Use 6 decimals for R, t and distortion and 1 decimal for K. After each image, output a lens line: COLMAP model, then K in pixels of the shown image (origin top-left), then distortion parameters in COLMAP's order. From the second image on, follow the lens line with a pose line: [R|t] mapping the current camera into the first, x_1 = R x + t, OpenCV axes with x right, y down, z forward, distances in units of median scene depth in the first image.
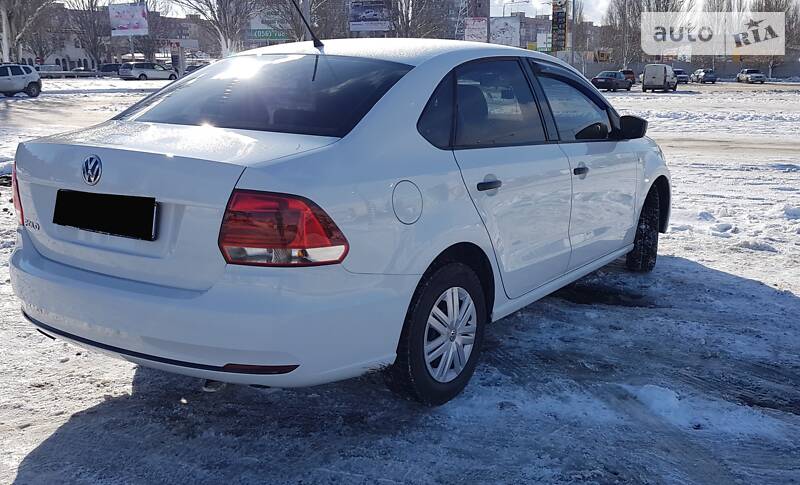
lens RADIAL K [[800.9, 0, 400.1], [0, 800.9, 285.6], [0, 0, 1]] dist [0.001646, 0.012013]
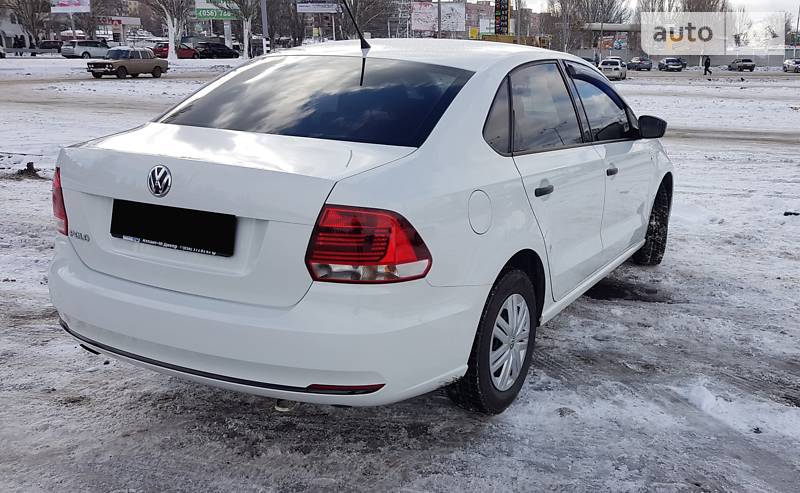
lens RADIAL K [[774.4, 0, 399.8], [0, 774.4, 263.8], [0, 0, 1]] dist [0.009536, -0.019766]
pose [[0.996215, -0.008458, 0.086513, -0.156424], [0.007837, 0.999941, 0.007516, -0.044254], [-0.086572, -0.006810, 0.996222, 0.055677]]
